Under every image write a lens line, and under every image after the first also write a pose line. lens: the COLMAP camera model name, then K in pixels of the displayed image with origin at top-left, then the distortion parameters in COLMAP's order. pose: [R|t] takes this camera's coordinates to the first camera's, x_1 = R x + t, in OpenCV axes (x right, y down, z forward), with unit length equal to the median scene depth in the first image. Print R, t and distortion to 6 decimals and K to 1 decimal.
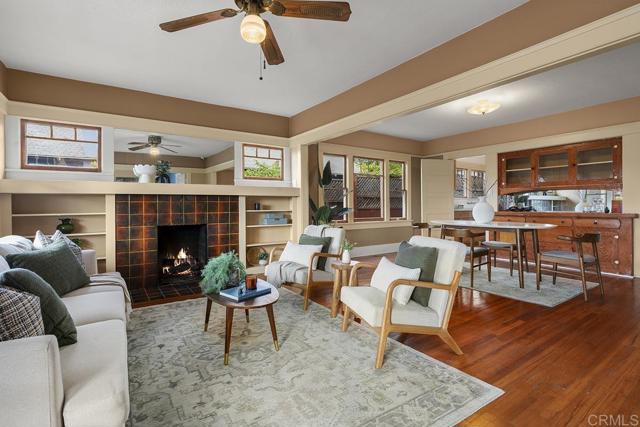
lens RADIAL K [[307.9, 0, 316.8], [0, 307.9, 204.5], [0, 0, 1]] dist [-0.006136, 0.004381]
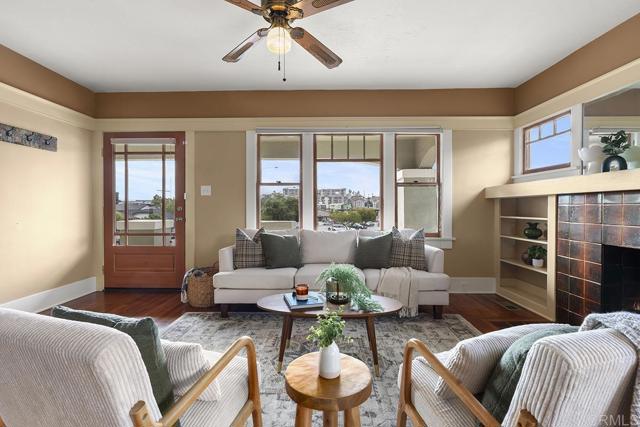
lens RADIAL K [[307.9, 0, 317.1], [0, 307.9, 210.1], [0, 0, 1]] dist [-0.006136, 0.004381]
pose [[-0.570622, 0.015808, -0.821061, 0.267413], [0.006502, 0.999870, 0.014732, -0.008665], [0.821187, 0.003068, -0.570651, 0.789577]]
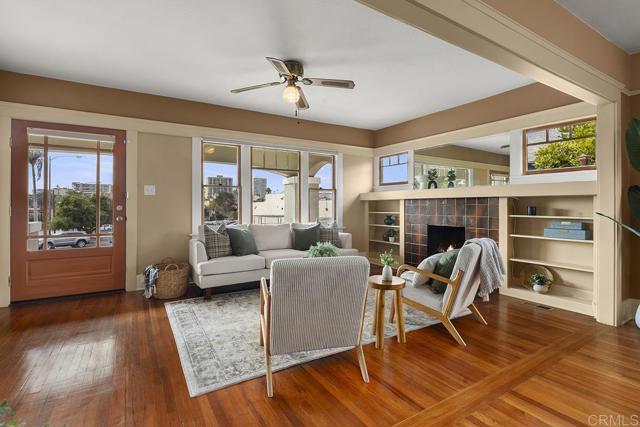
lens RADIAL K [[307.9, 0, 320.7], [0, 307.9, 207.1], [0, 0, 1]] dist [-0.006136, 0.004381]
pose [[-0.033307, 0.012201, -0.999371, 0.614351], [0.002933, 0.999922, 0.012110, -0.013466], [0.999441, -0.002527, -0.033340, 0.558726]]
